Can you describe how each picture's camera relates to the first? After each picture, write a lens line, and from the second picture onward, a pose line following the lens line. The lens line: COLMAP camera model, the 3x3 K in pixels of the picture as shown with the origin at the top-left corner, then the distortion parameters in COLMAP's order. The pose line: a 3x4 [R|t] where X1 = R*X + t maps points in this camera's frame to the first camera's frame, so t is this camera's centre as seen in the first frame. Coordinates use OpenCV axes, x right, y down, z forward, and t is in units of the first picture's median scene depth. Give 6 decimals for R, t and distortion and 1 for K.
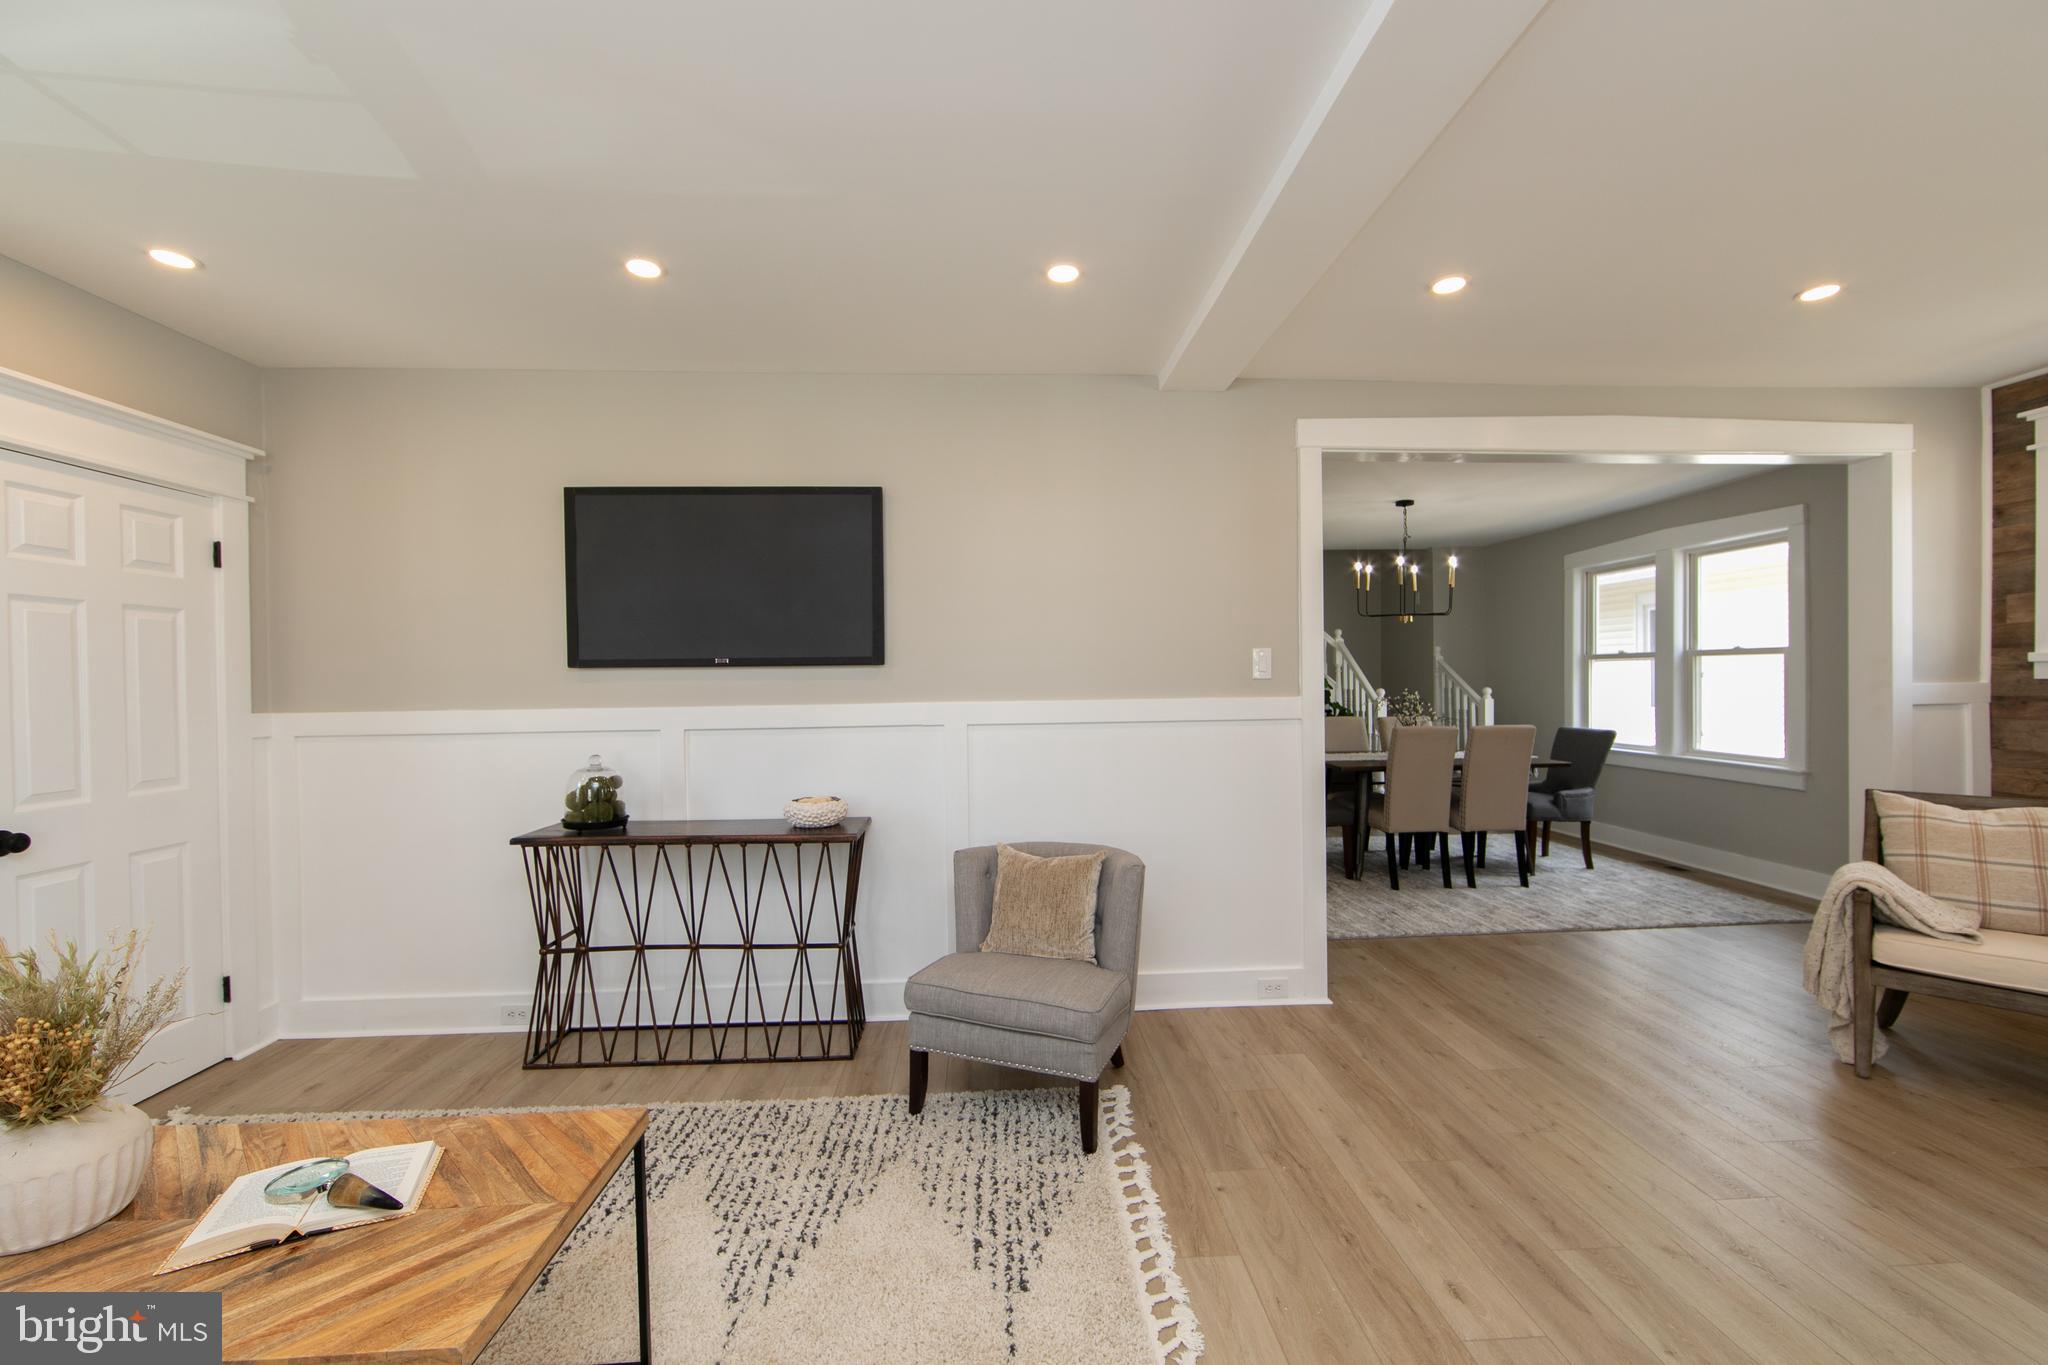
lens RADIAL K [[819.4, 0, 1033.3], [0, 819.4, 691.5], [0, 0, 1]] dist [-0.001924, -0.000072]
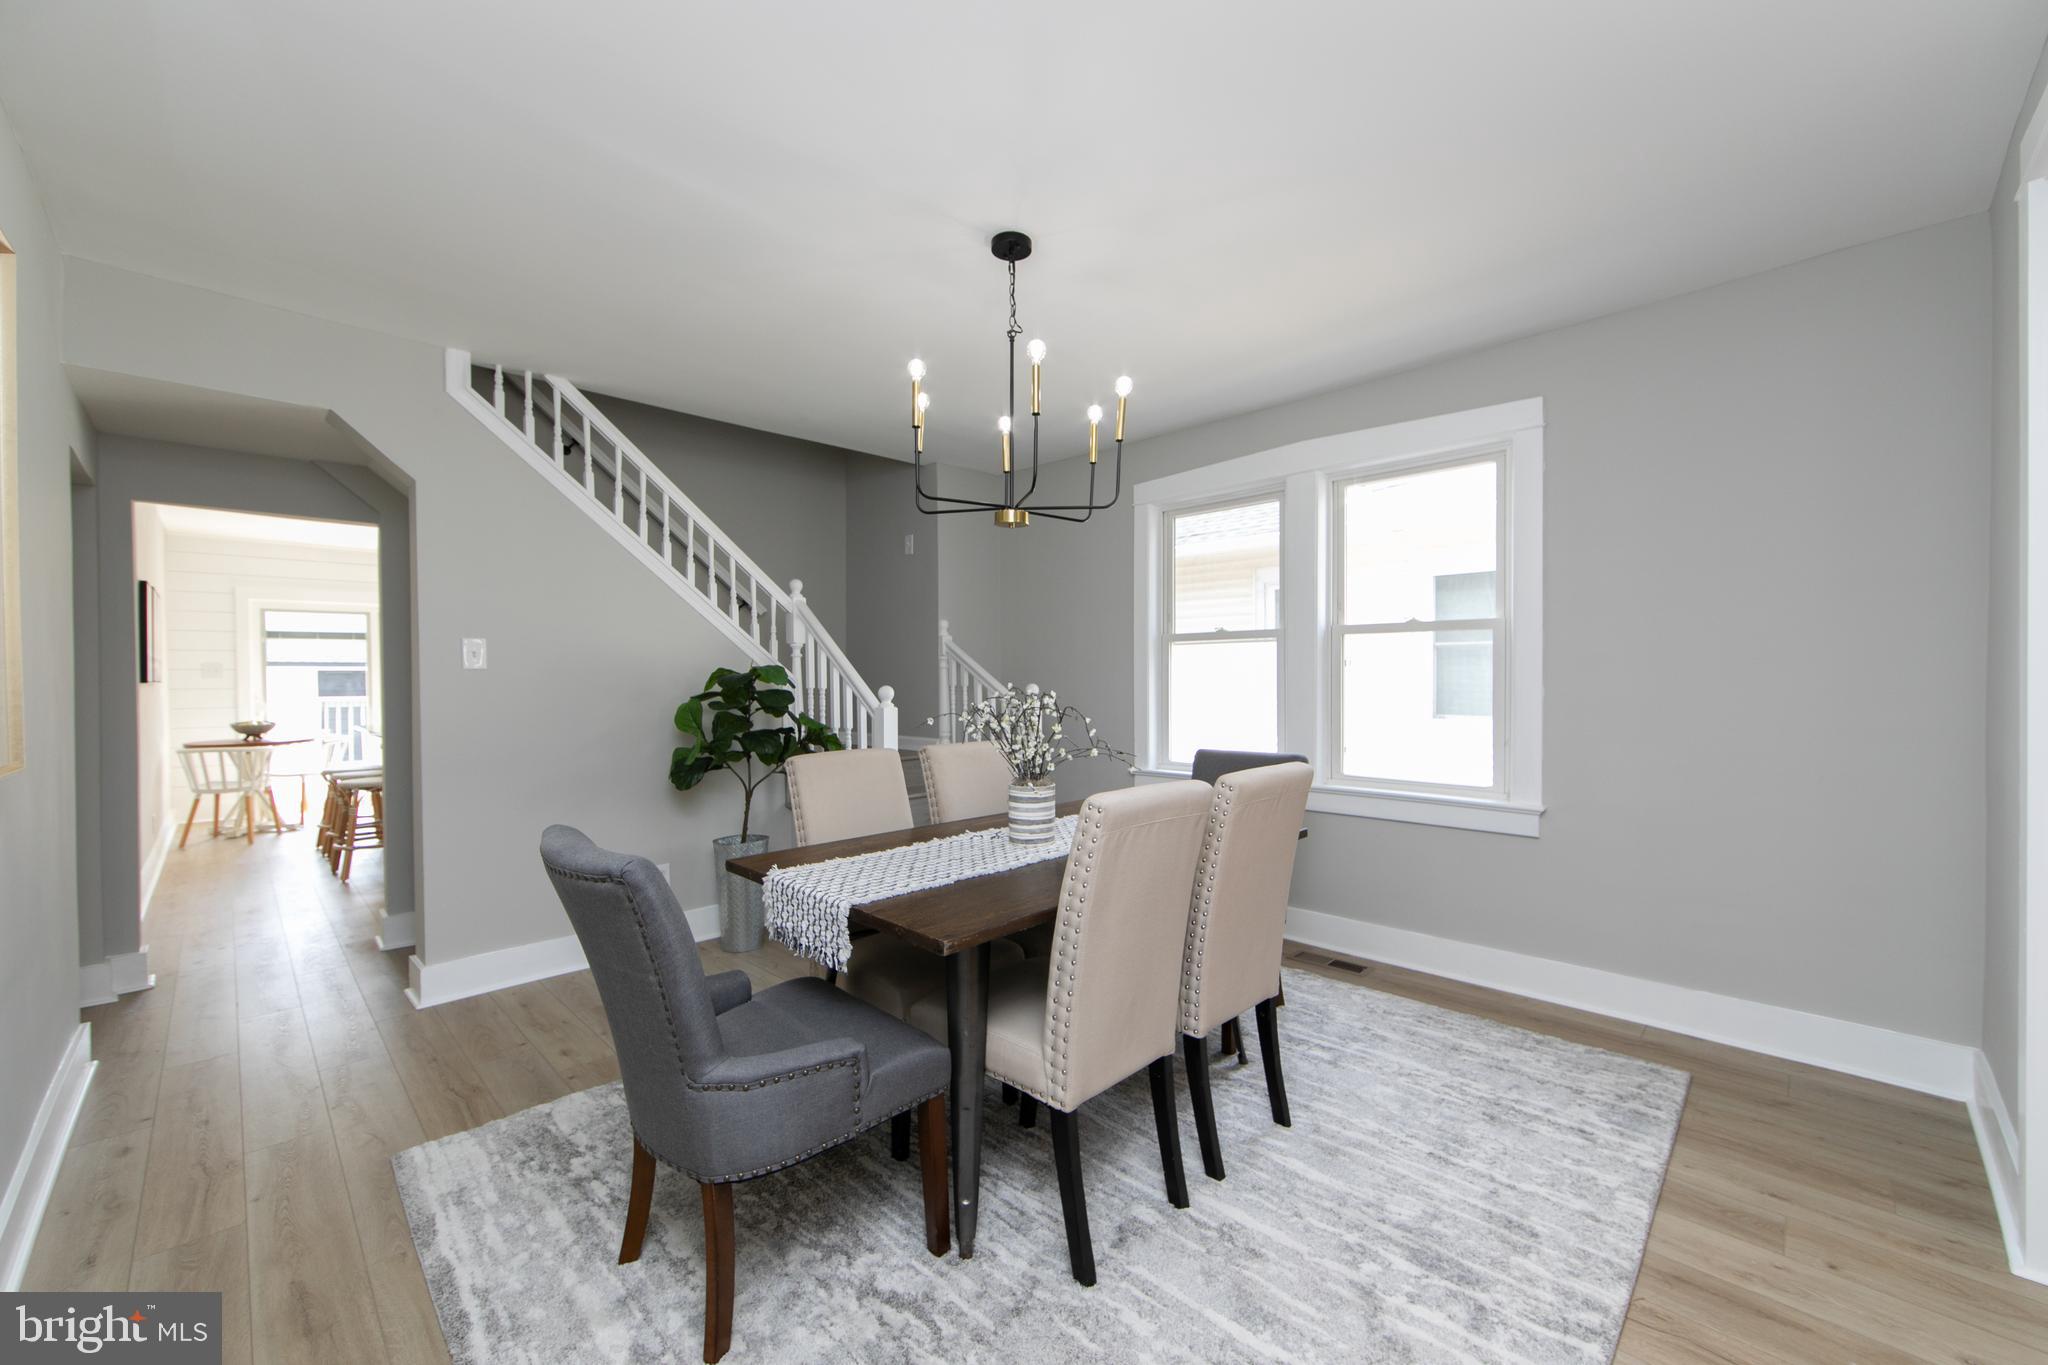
lens RADIAL K [[810.4, 0, 1024.0], [0, 810.4, 682.5], [0, 0, 1]] dist [-0.001504, -0.000098]
pose [[0.751513, 0.000654, 0.659718, 0.250831], [0.006869, 0.999938, -0.008816, -0.000767], [-0.659682, 0.011157, 0.751462, 0.967063]]
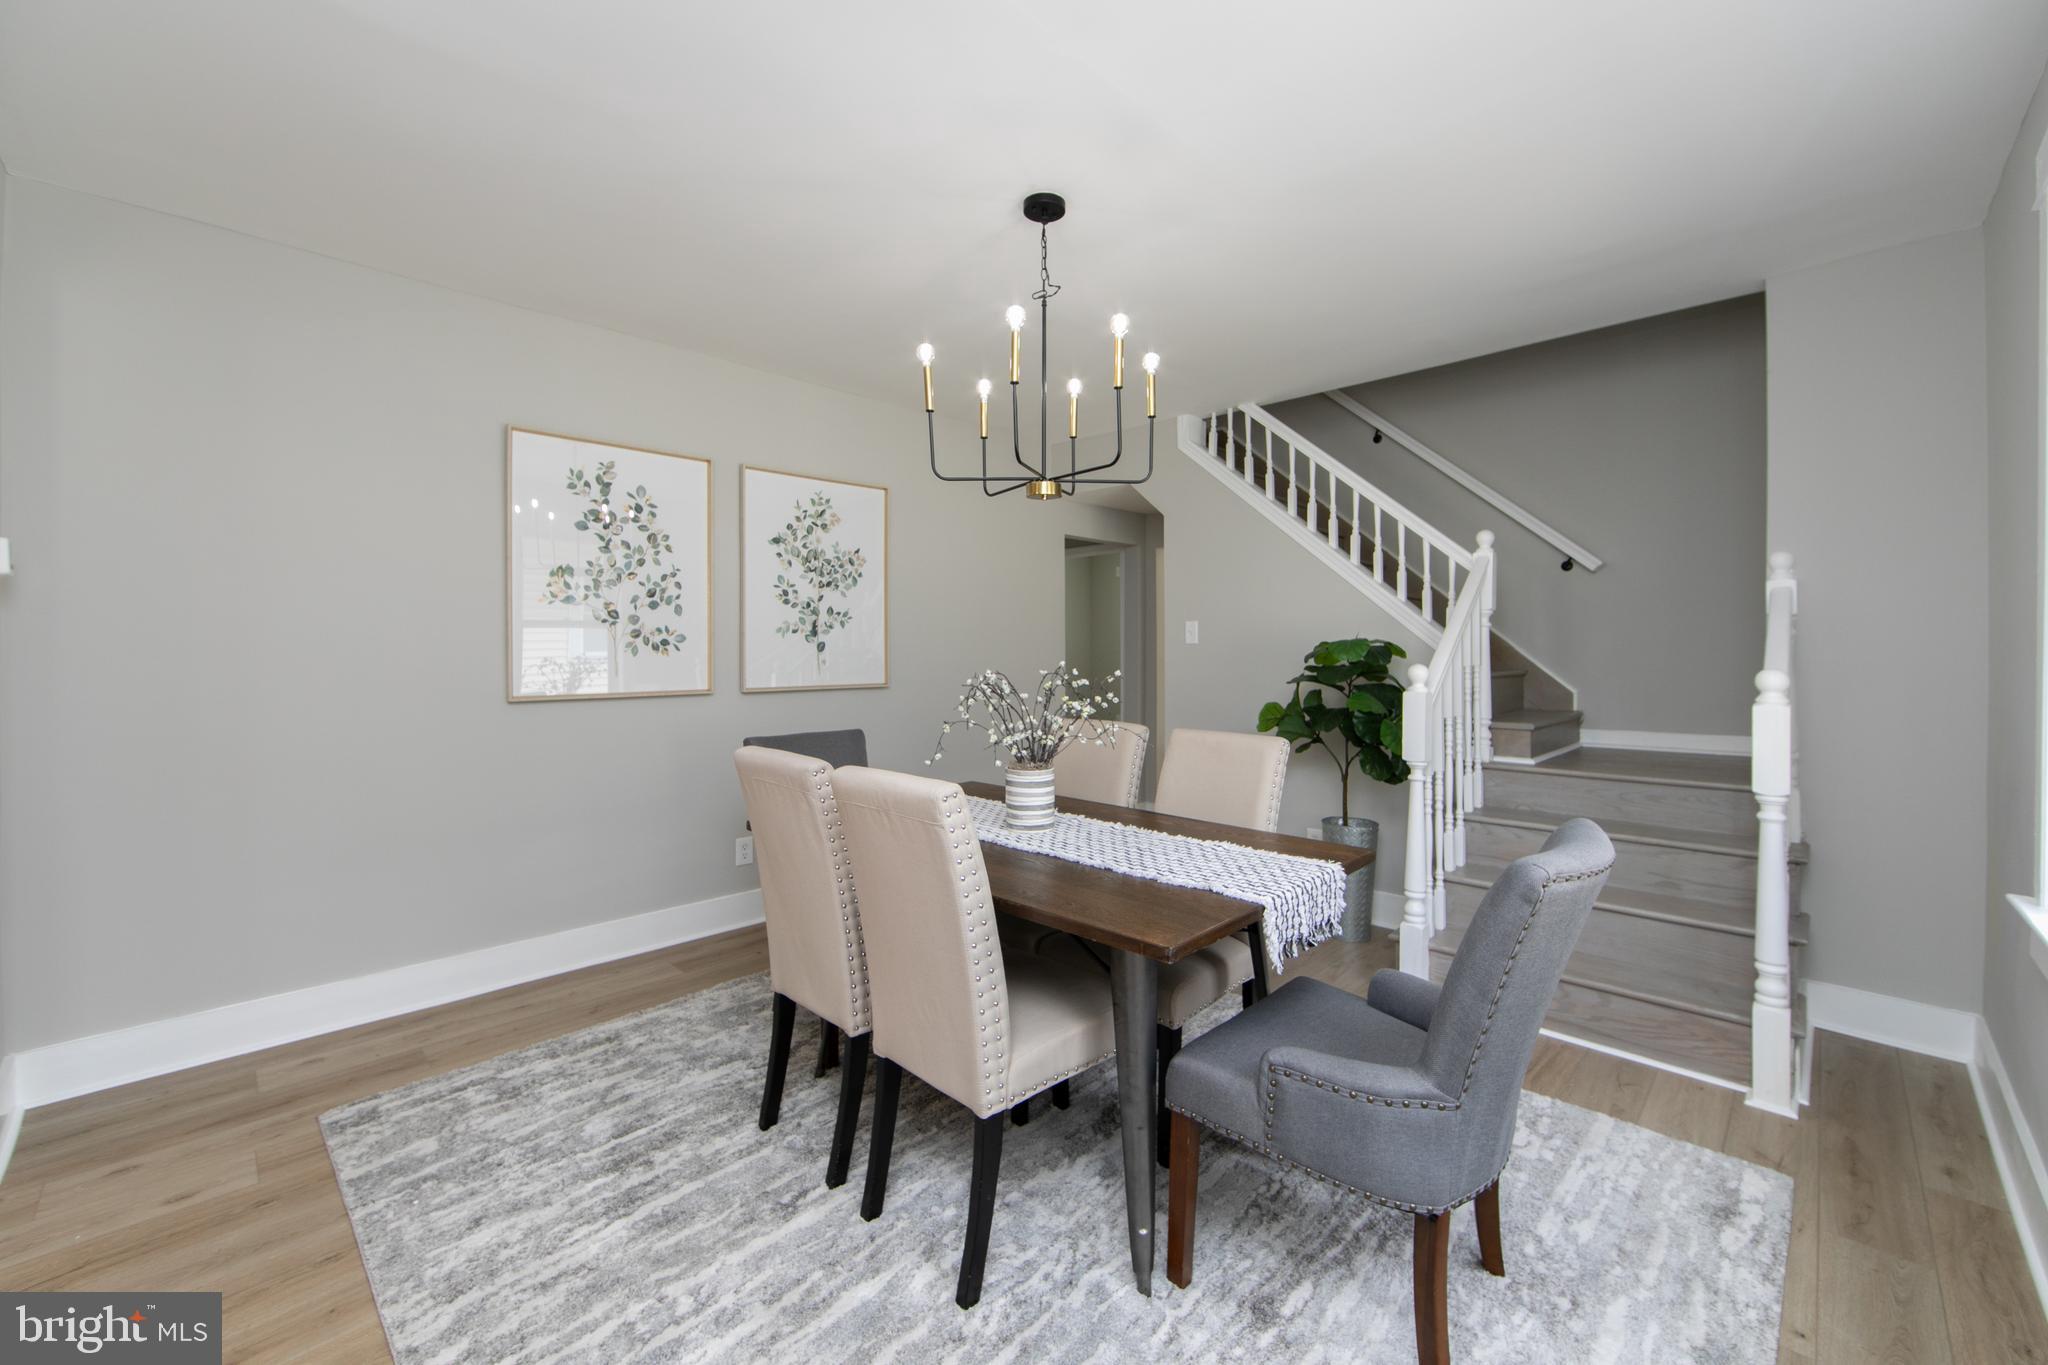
lens RADIAL K [[817.1, 0, 1024.9], [0, 817.1, 664.8], [0, 0, 1]] dist [0.000031, 0.000149]
pose [[0.656759, 0.020375, -0.753825, 1.082669], [-0.017705, 0.999776, 0.011597, -0.008577], [0.753893, 0.005730, 0.656973, 1.037101]]
